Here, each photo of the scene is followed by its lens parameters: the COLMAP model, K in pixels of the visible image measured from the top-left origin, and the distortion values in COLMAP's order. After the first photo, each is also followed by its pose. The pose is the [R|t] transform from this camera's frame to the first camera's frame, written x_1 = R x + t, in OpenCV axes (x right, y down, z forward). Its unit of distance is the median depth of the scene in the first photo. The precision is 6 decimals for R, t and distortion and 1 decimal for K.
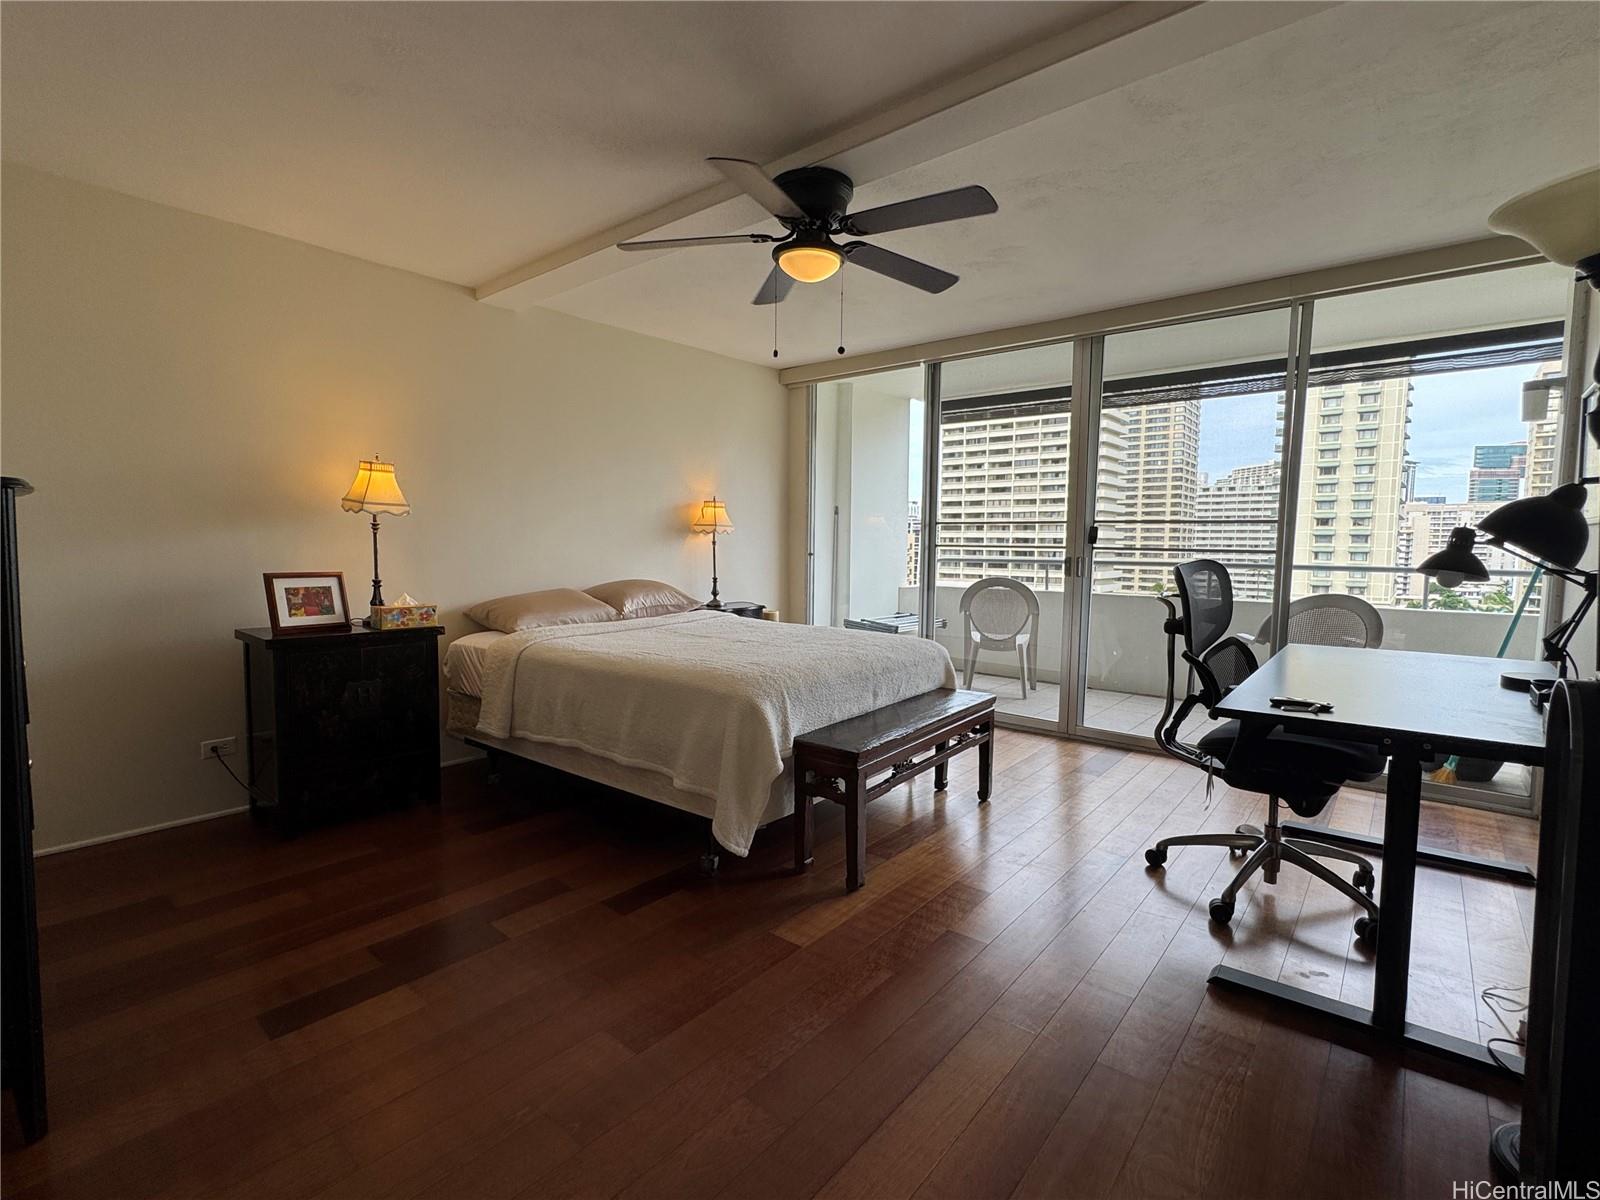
lens RADIAL K [[748.2, 0, 796.7], [0, 748.2, 592.1], [0, 0, 1]] dist [-0.003082, -0.000501]
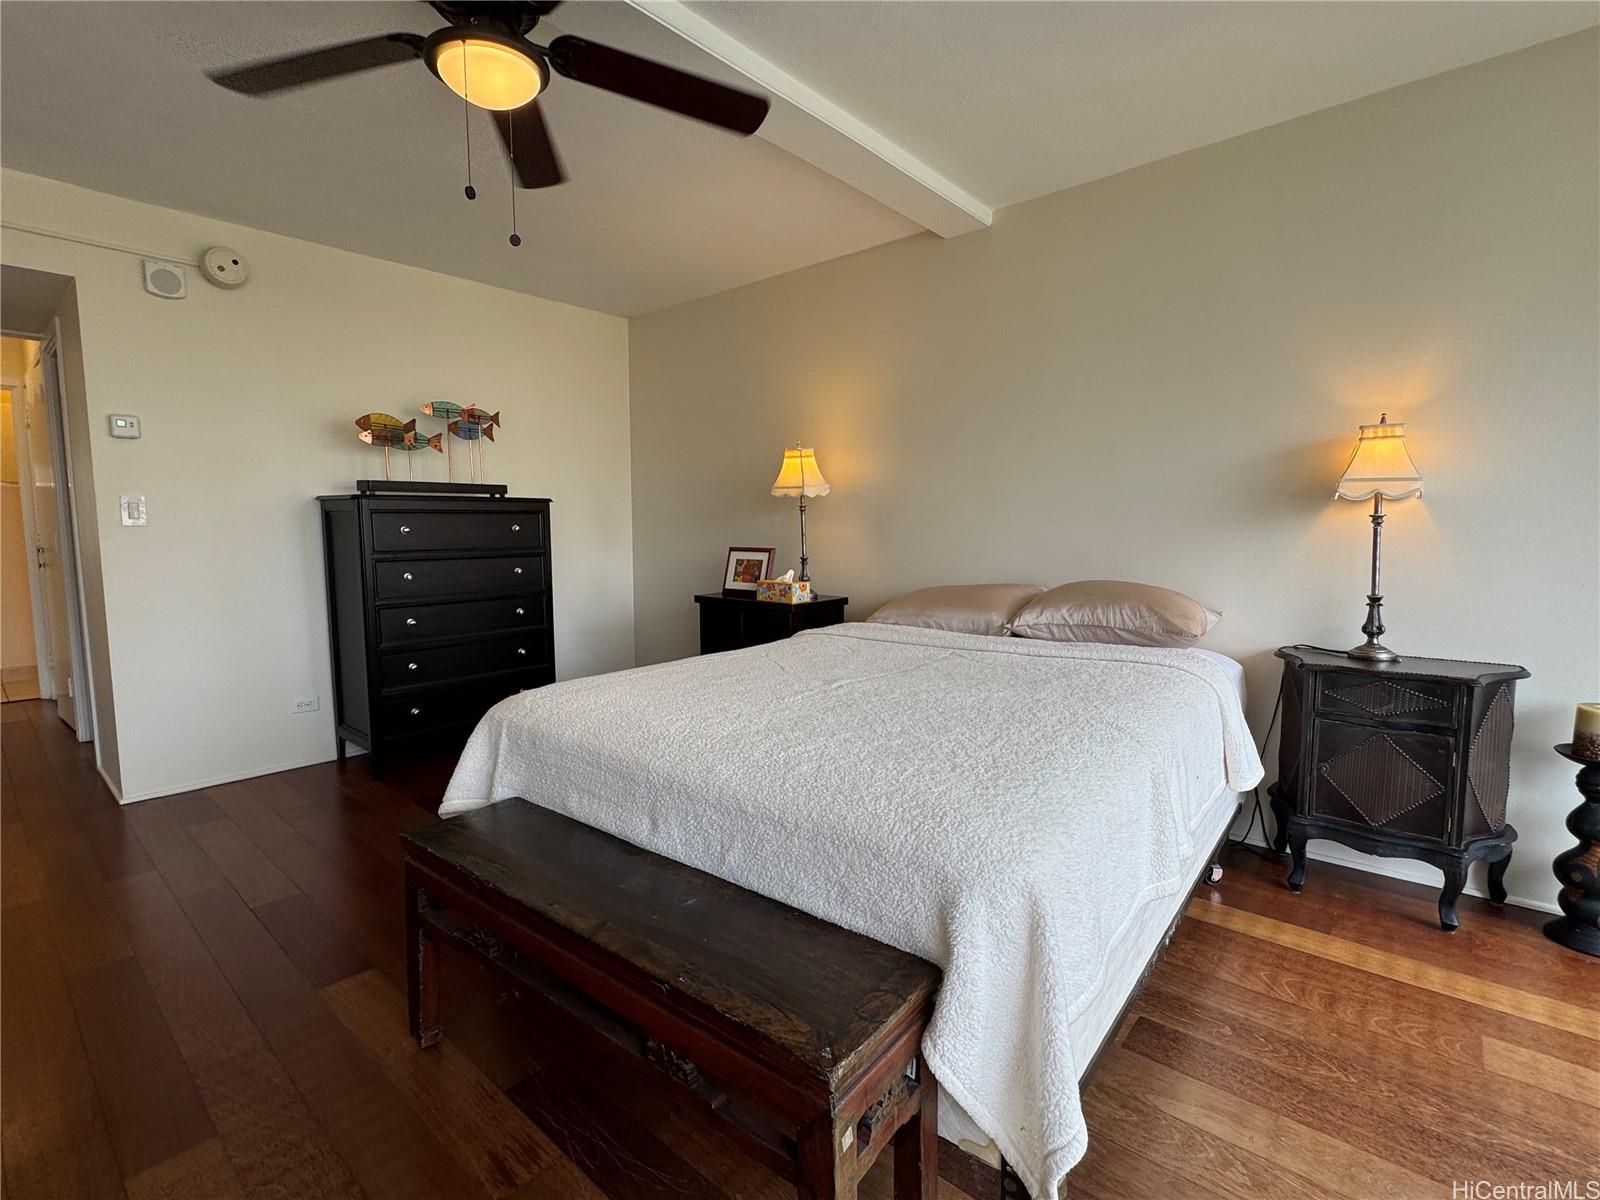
lens RADIAL K [[748.2, 0, 796.7], [0, 748.2, 607.6], [0, 0, 1]] dist [-0.003082, -0.000501]
pose [[-0.013521, 0.104477, -0.994435, 0.545218], [-0.064246, 0.992381, 0.105134, -0.058740], [0.997842, 0.065310, -0.006706, 1.023764]]
